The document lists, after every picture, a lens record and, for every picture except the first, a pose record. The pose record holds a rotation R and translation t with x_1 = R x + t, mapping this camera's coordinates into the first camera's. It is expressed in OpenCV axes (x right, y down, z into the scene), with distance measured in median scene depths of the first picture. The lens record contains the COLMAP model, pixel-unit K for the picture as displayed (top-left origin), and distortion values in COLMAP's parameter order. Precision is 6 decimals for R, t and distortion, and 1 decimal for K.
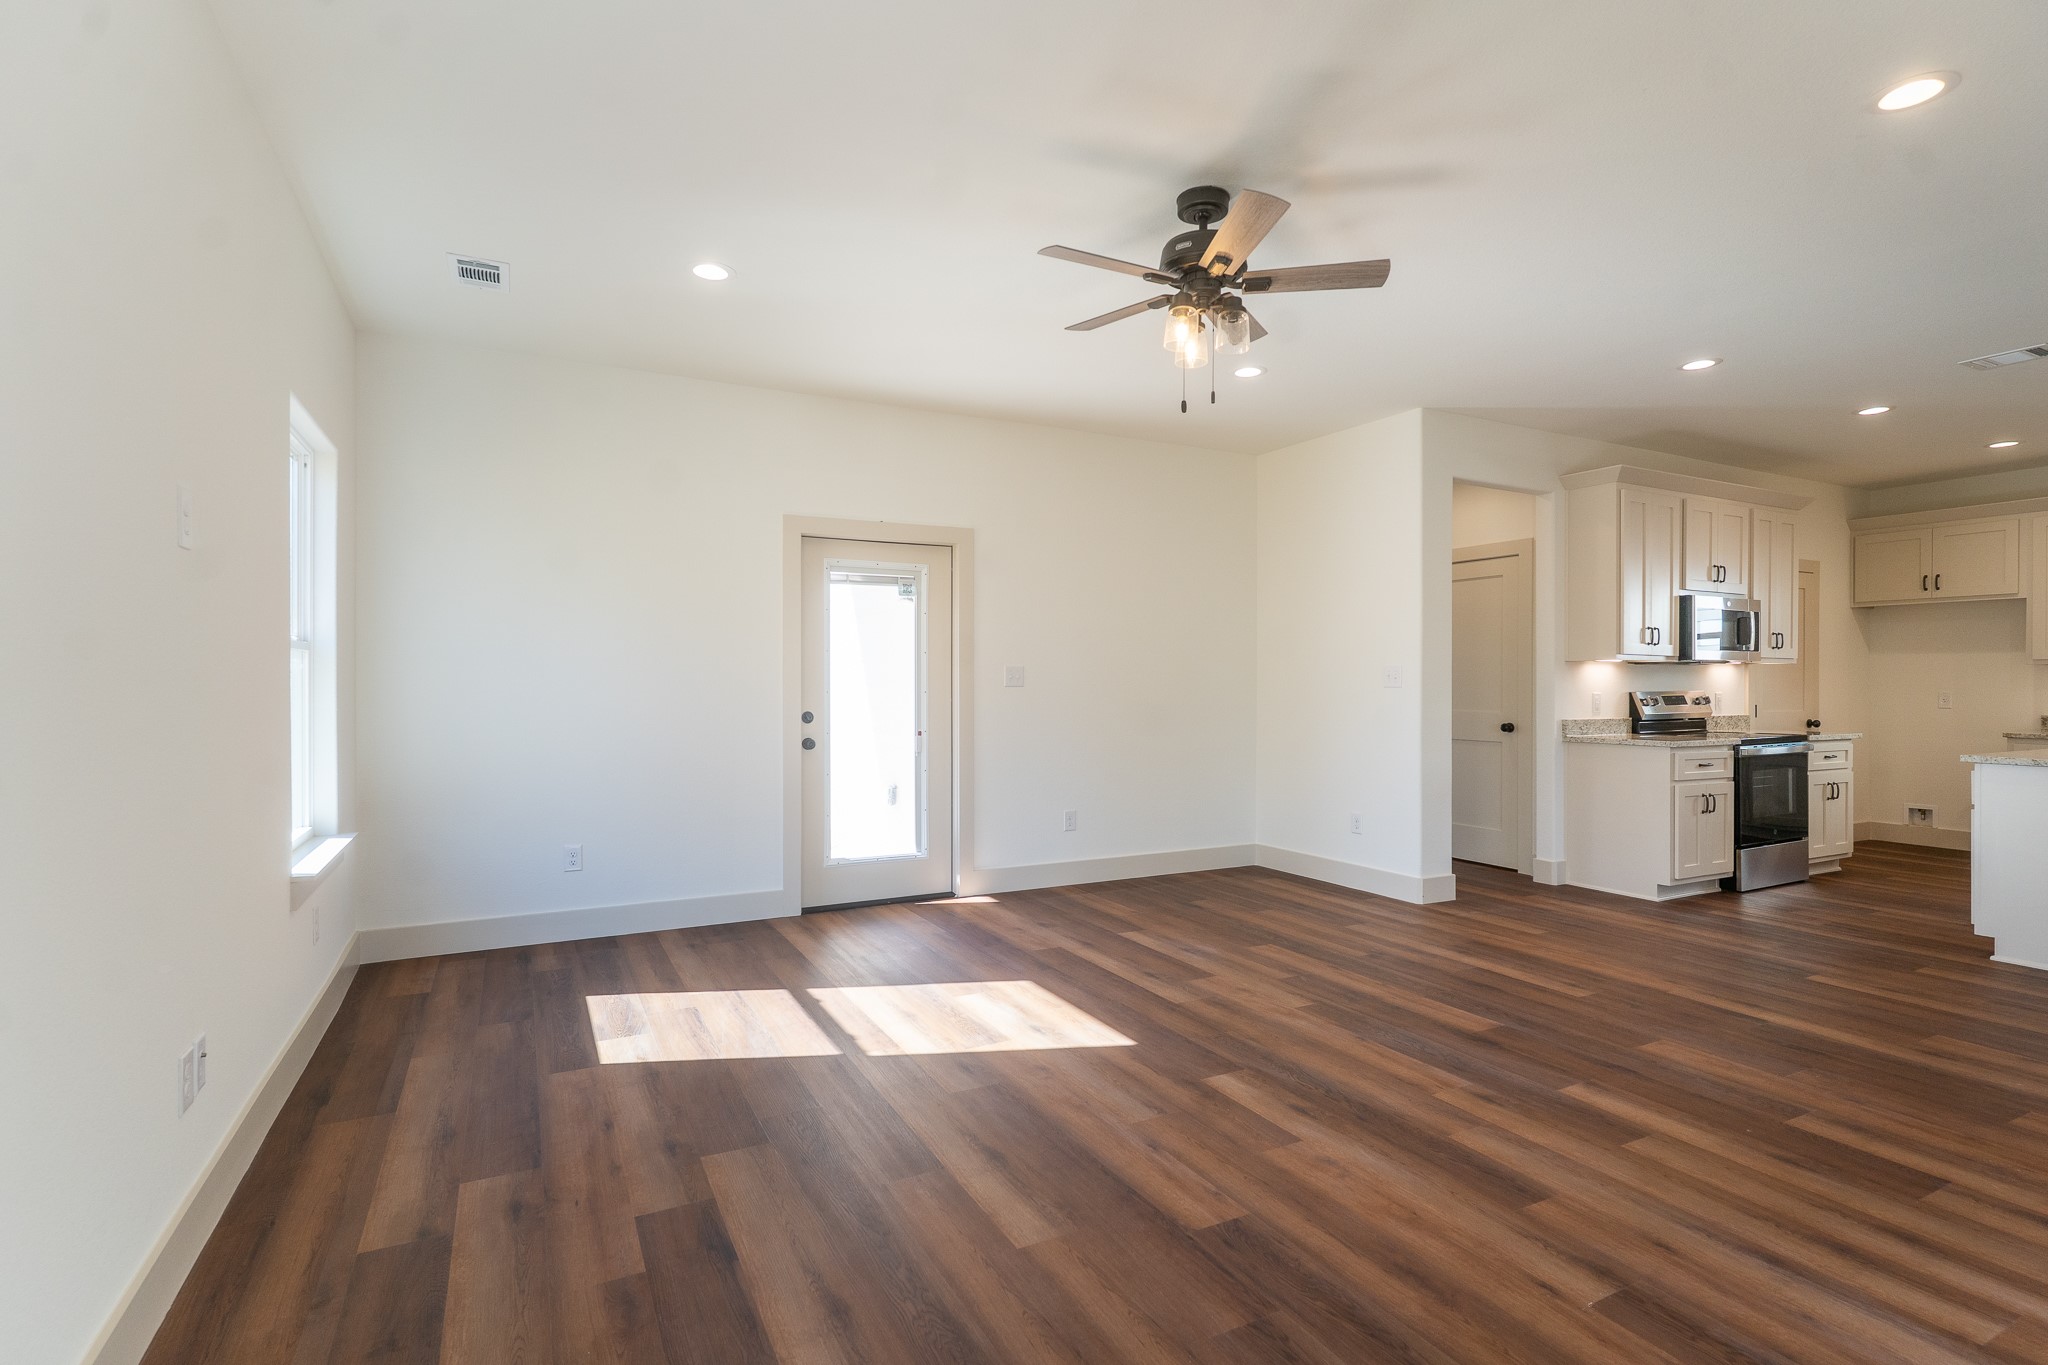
lens RADIAL K [[969.1, 0, 1024.0], [0, 969.1, 682.5], [0, 0, 1]] dist [0.004007, -0.000091]
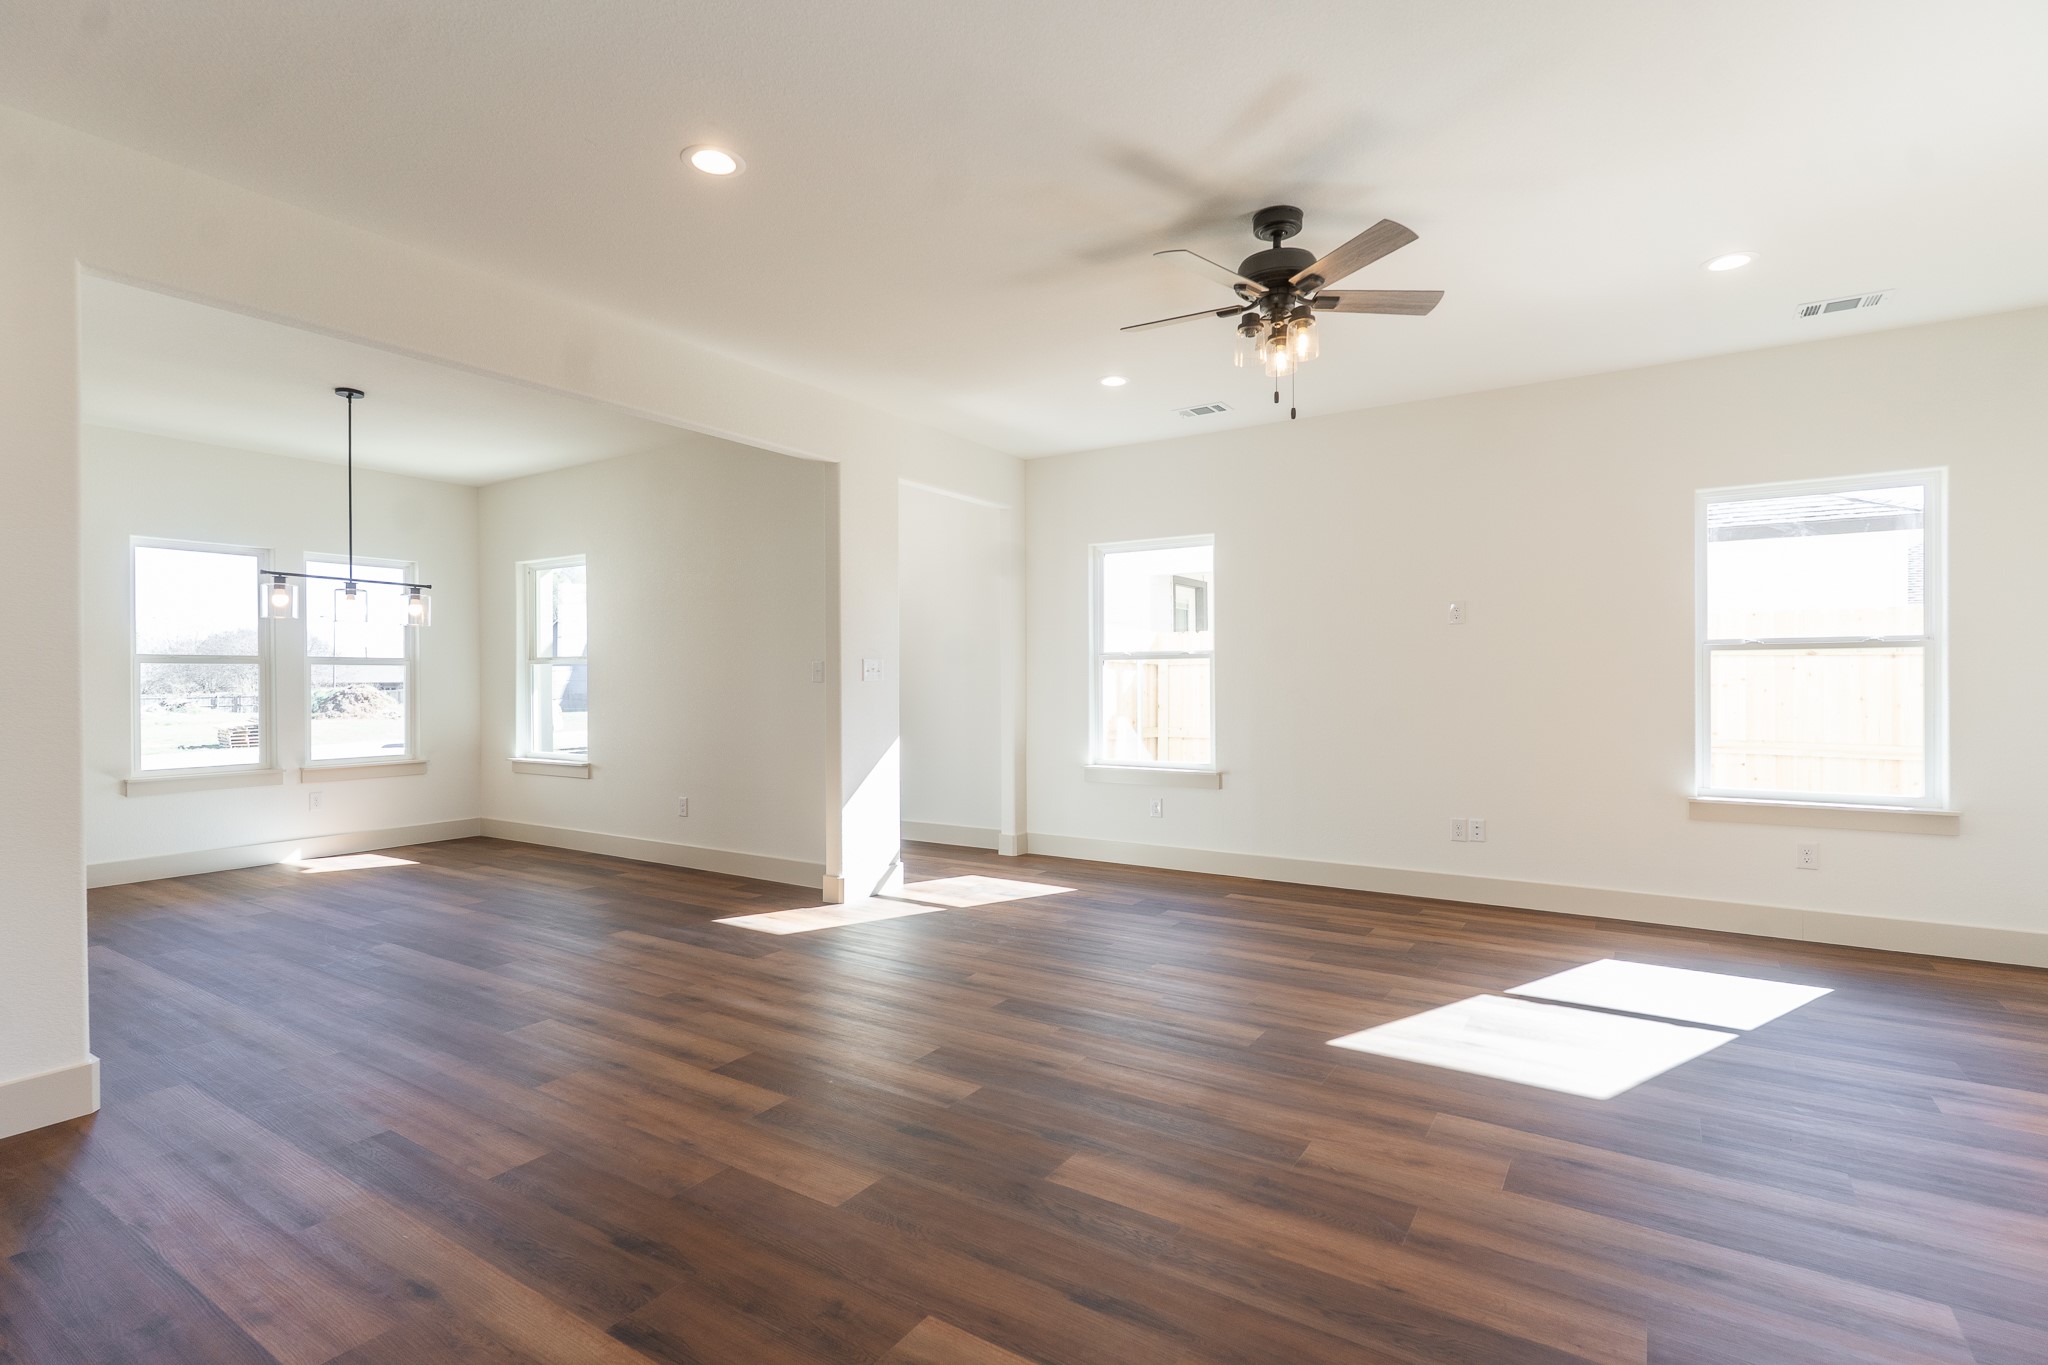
lens RADIAL K [[970.7, 0, 1024.0], [0, 970.7, 682.5], [0, 0, 1]] dist [-0.002539, -0.000653]
pose [[-0.867562, 0.001709, -0.497325, 0.575070], [0.001375, 0.999999, 0.001037, 0.004908], [0.497327, 0.000216, -0.867563, 1.075932]]
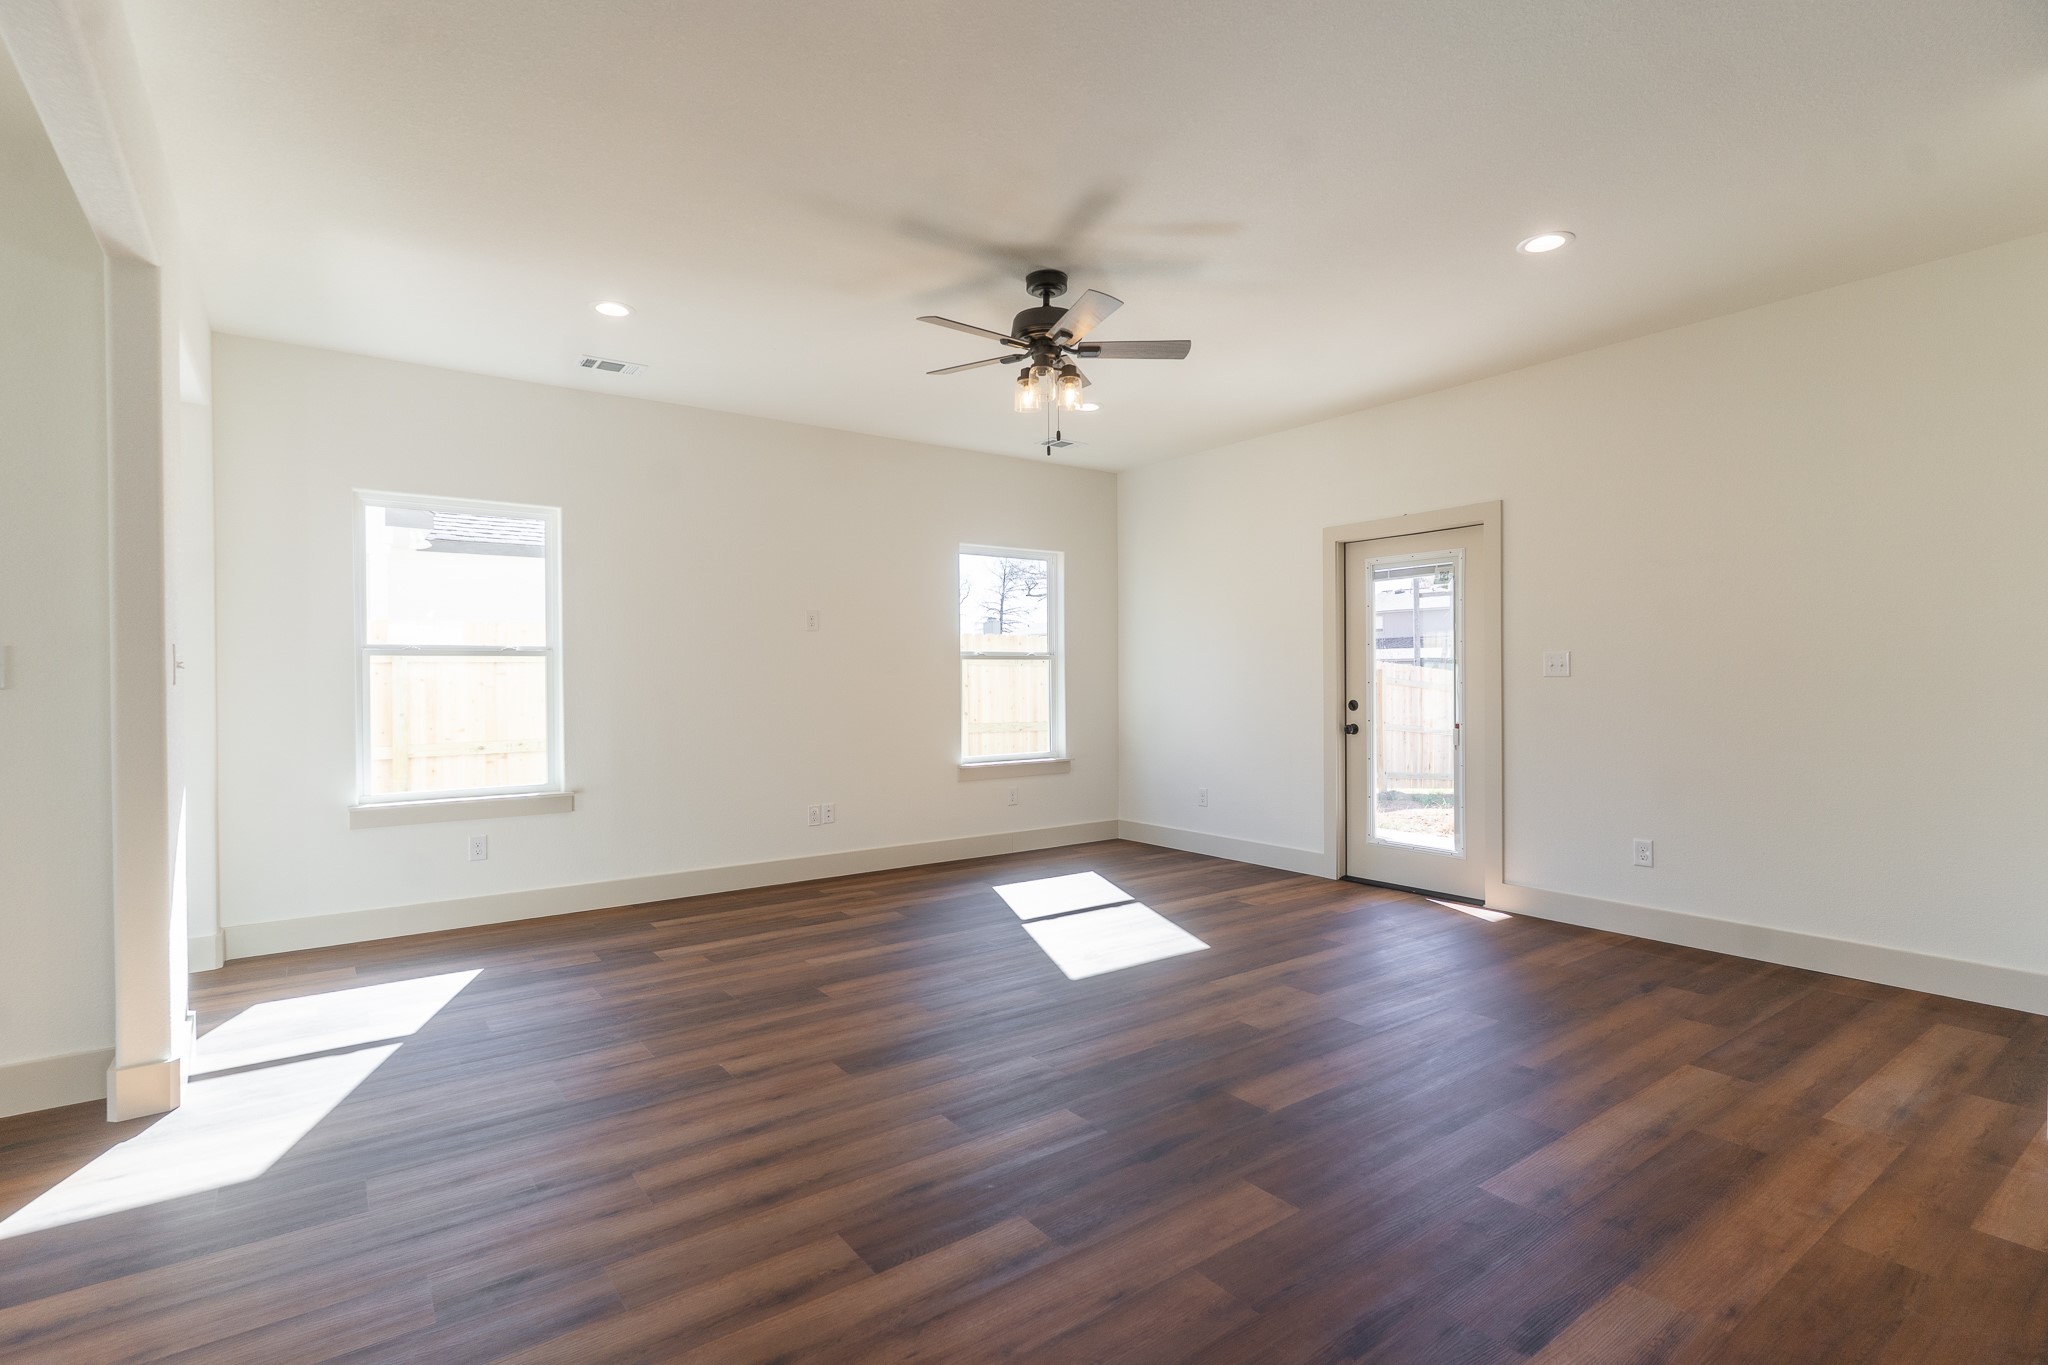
lens RADIAL K [[970.7, 0, 1024.0], [0, 970.7, 682.5], [0, 0, 1]] dist [-0.002539, -0.000653]
pose [[0.156123, 0.000907, -0.987737, 0.838235], [0.006640, 0.999976, 0.001968, 0.005385], [0.987715, -0.006866, 0.156113, 0.469098]]
